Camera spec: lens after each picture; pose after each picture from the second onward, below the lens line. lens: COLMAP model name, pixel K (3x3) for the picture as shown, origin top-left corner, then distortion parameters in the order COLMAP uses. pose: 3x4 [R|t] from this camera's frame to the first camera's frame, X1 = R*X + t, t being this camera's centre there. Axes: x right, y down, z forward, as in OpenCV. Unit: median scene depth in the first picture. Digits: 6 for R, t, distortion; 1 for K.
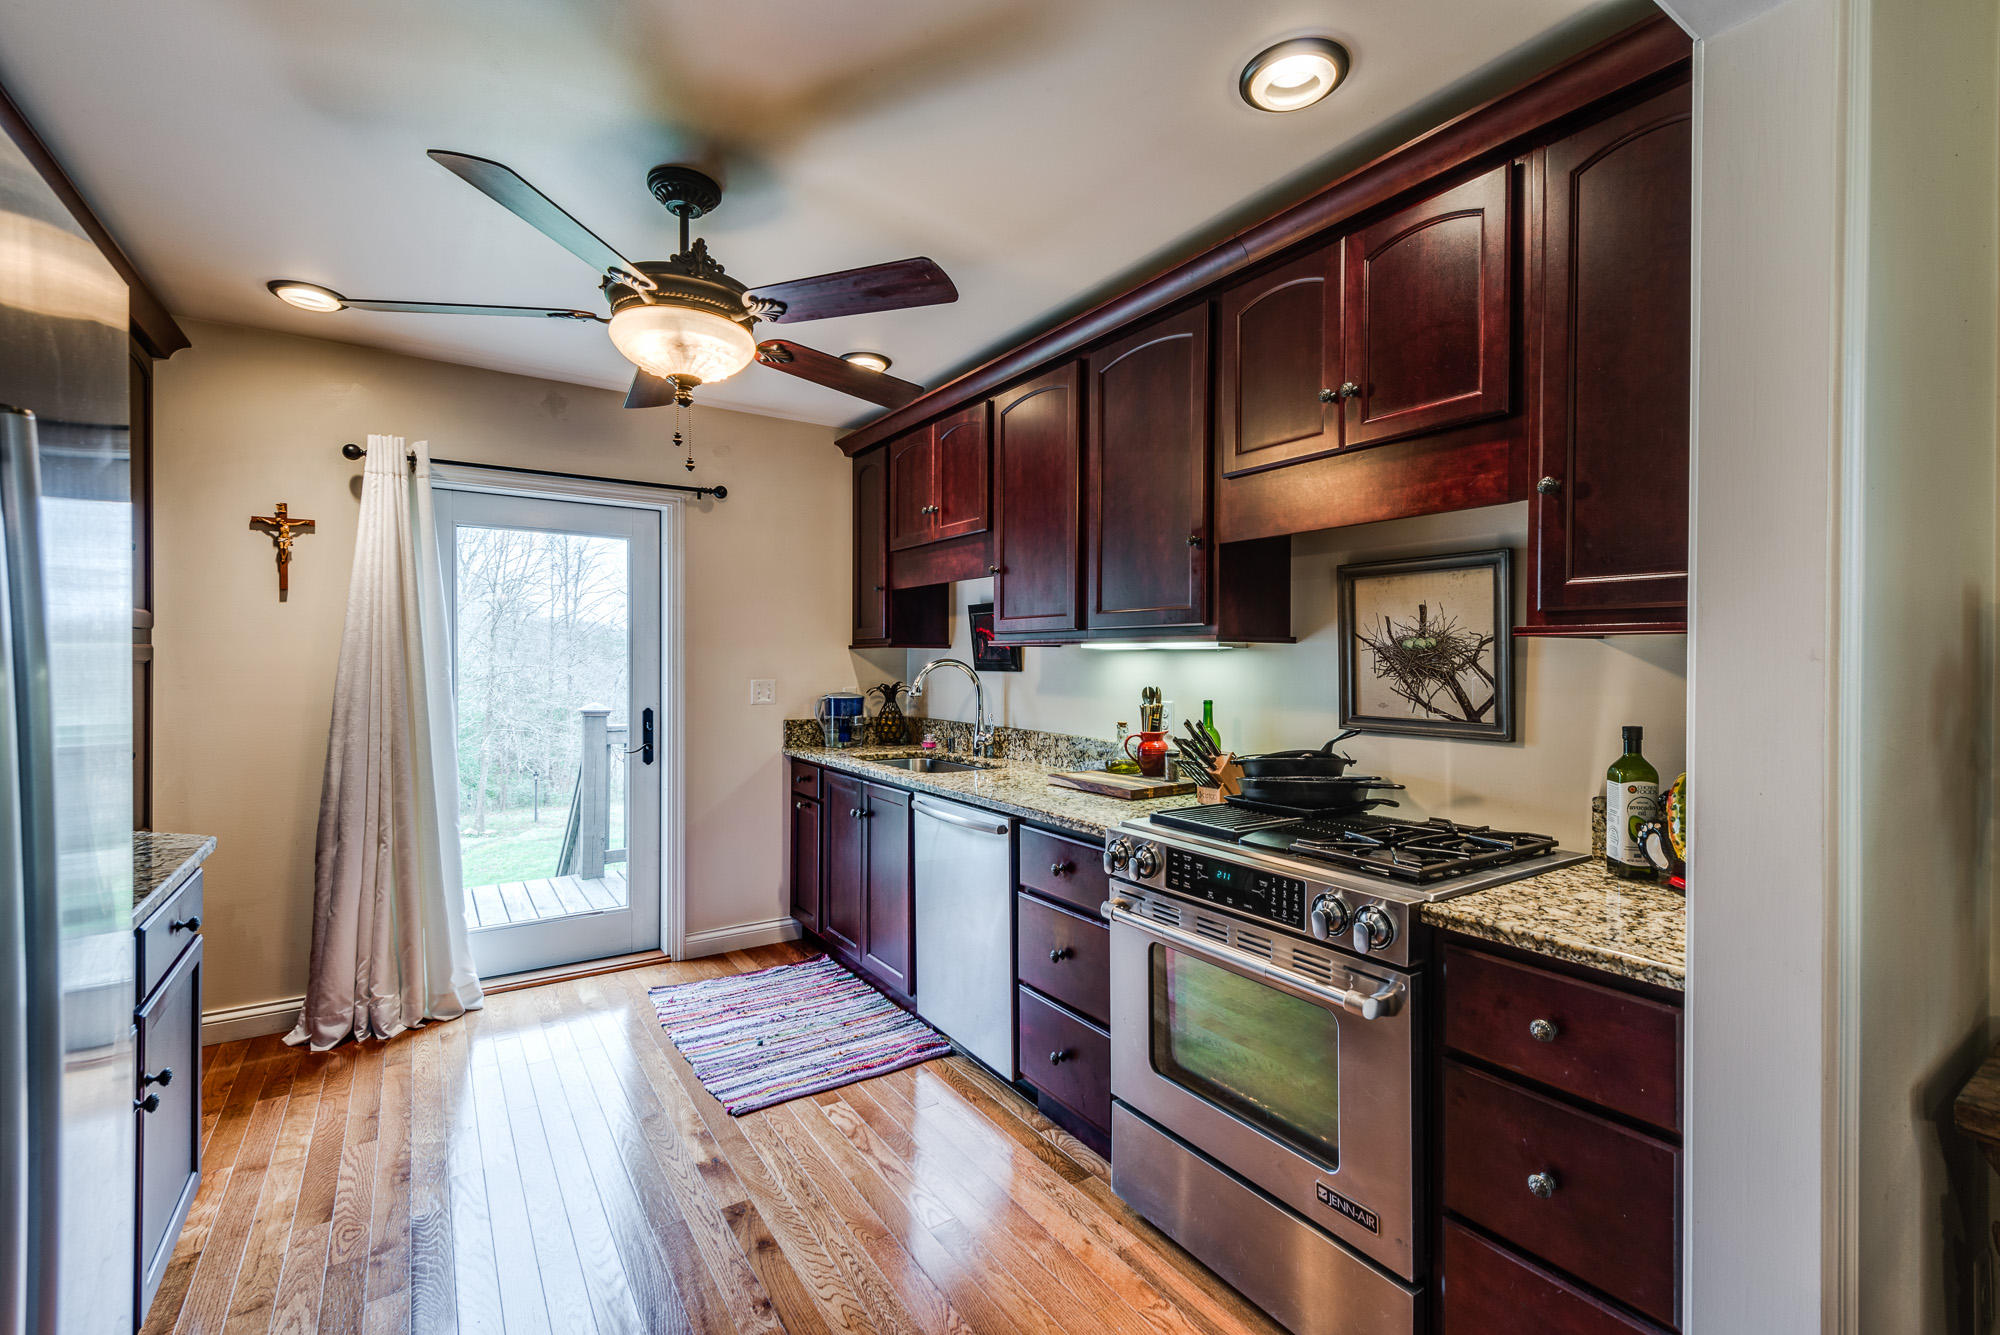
lens RADIAL K [[870.3, 0, 991.1], [0, 870.3, 665.5], [0, 0, 1]] dist [0.013986, -0.001178]
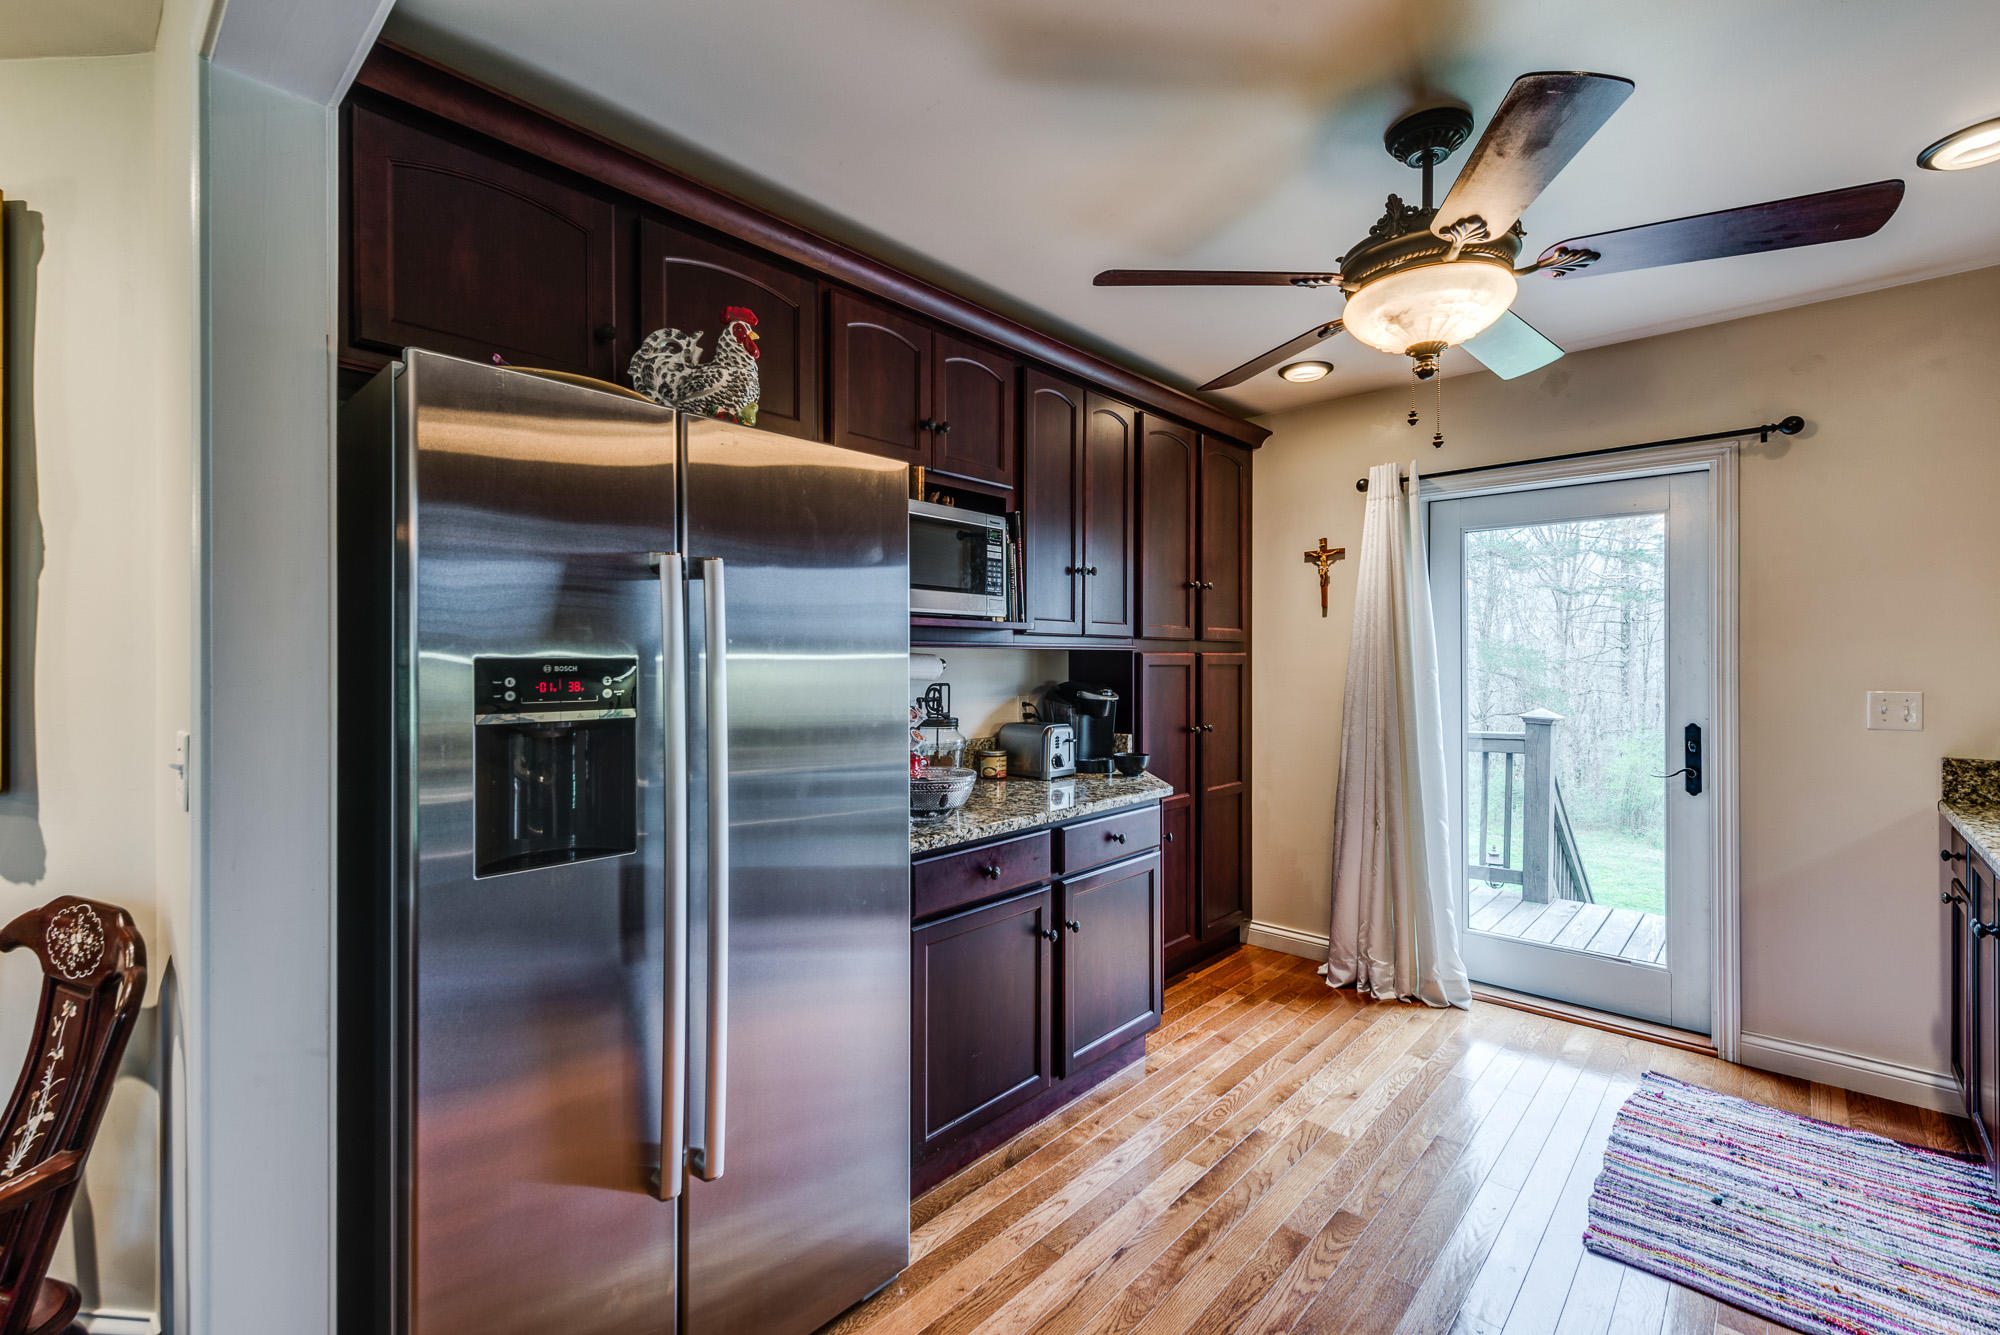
lens RADIAL K [[870.3, 0, 991.1], [0, 870.3, 665.5], [0, 0, 1]] dist [0.013986, -0.001178]
pose [[0.242018, -0.000761, -0.970271, 0.277127], [-0.003611, 0.999992, -0.001685, 0.000022], [0.970265, 0.003912, 0.242013, 0.239787]]
